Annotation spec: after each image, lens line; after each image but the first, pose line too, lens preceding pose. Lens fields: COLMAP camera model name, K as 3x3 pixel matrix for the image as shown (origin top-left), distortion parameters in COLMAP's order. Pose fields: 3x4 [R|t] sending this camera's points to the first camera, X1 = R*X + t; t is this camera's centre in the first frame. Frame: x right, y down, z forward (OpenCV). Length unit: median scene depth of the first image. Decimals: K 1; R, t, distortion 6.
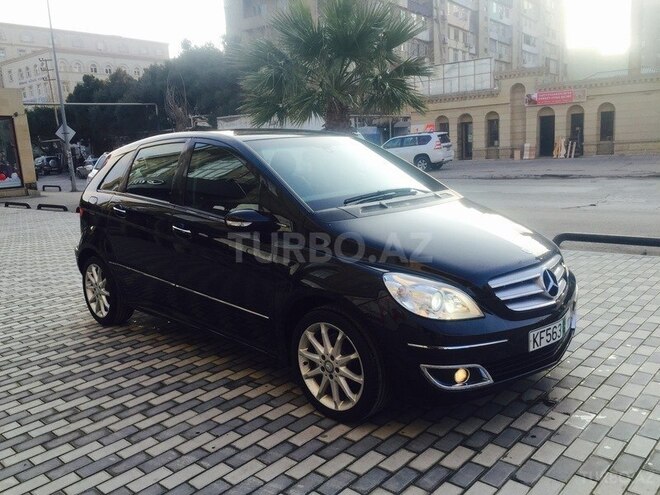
lens RADIAL K [[562.1, 0, 328.7], [0, 562.1, 238.7], [0, 0, 1]] dist [0.092357, -0.111564]
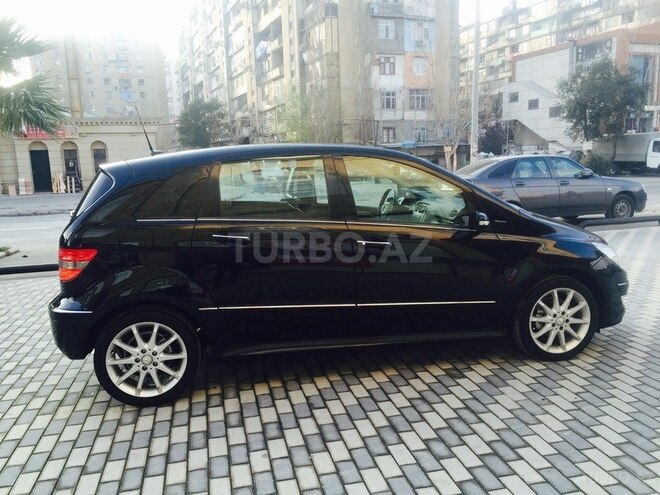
lens RADIAL K [[555.7, 0, 328.2], [0, 555.7, 248.9], [0, 0, 1]] dist [0.093886, -0.115426]
pose [[0.571834, -0.103531, 0.813810, -1.178487], [0.141974, 0.989526, 0.026125, -0.046676], [-0.807991, 0.100600, 0.580543, 0.557089]]
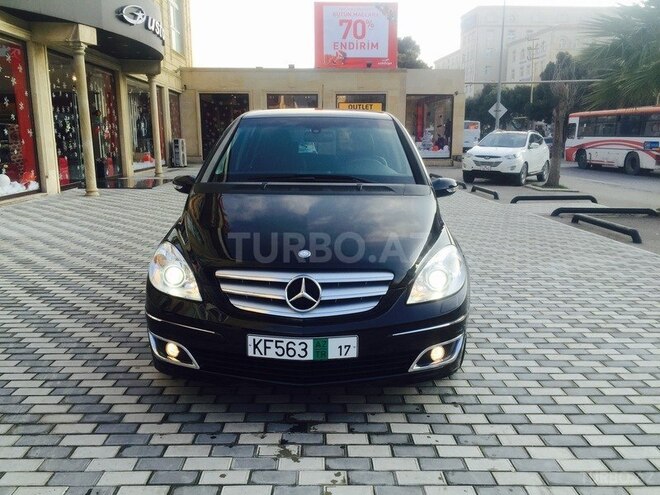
lens RADIAL K [[556.6, 0, 321.2], [0, 556.6, 249.2], [0, 0, 1]] dist [0.084280, -0.109017]
pose [[0.676783, 0.196116, -0.709580, 0.852516], [-0.155048, 0.980216, 0.123034, -0.082580], [0.719670, 0.026751, 0.693801, 0.369371]]
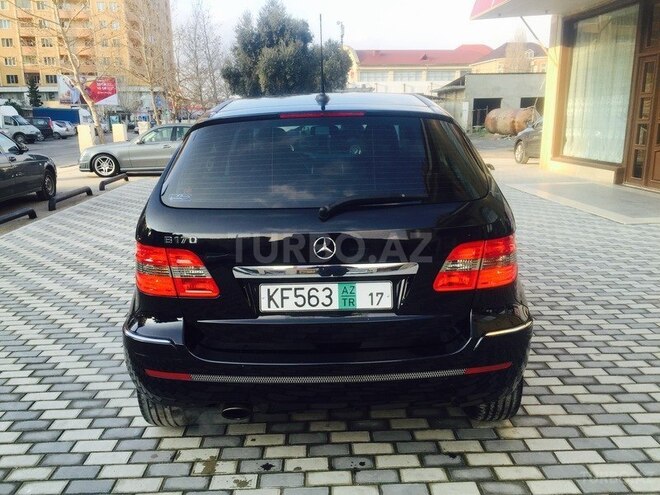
lens RADIAL K [[562.1, 0, 328.7], [0, 562.1, 238.7], [0, 0, 1]] dist [0.092357, -0.111564]
pose [[-0.689962, -0.092588, 0.717899, -0.970413], [0.170001, 0.943318, 0.285047, -0.300667], [-0.703599, 0.318715, -0.635113, 2.052491]]
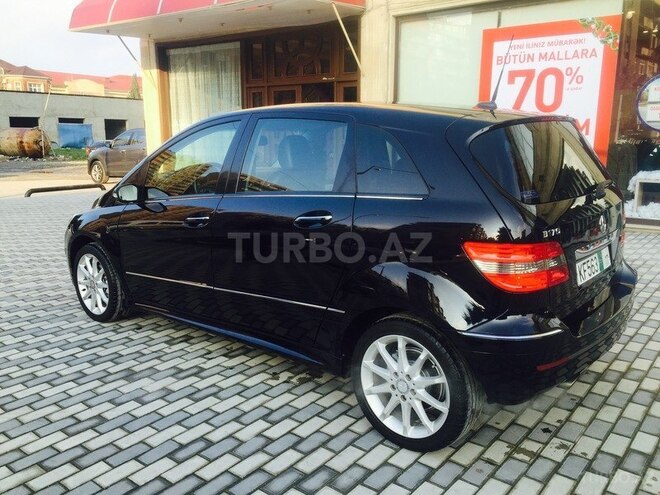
lens RADIAL K [[562.1, 0, 328.7], [0, 562.1, 238.7], [0, 0, 1]] dist [0.092357, -0.111564]
pose [[-0.996276, 0.063244, -0.058610, -0.104464], [0.039216, 0.937699, 0.345229, -0.380708], [0.076792, 0.341645, -0.936687, 2.376912]]
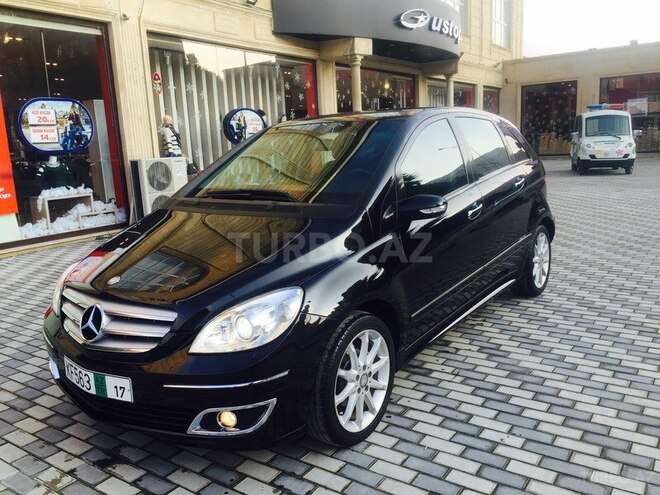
lens RADIAL K [[556.6, 0, 321.2], [0, 556.6, 249.2], [0, 0, 1]] dist [0.084280, -0.109017]
pose [[0.128987, 0.231787, -0.964177, 1.017140], [-0.119194, 0.968874, 0.216970, -0.205357], [0.984457, 0.086938, 0.152600, 1.022109]]
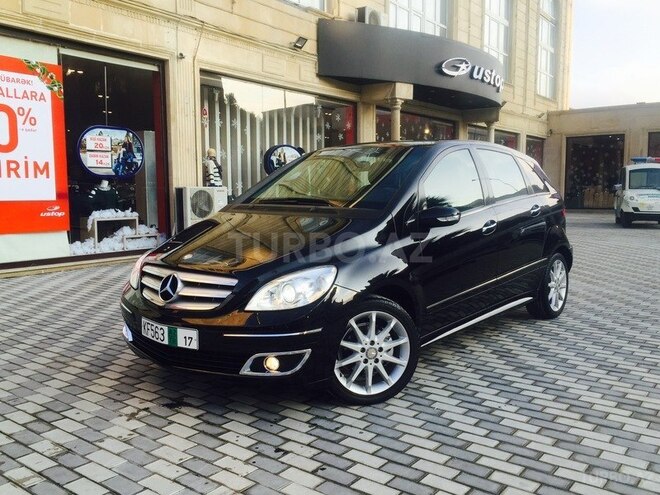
lens RADIAL K [[594.6, 0, 330.0], [0, 594.6, 247.5], [0, 0, 1]] dist [0.048059, -0.009501]
pose [[0.080630, 0.149047, -0.985537, 1.260493], [-0.160074, 0.977859, 0.134790, -0.159445], [0.983806, 0.146891, 0.102704, 0.994771]]
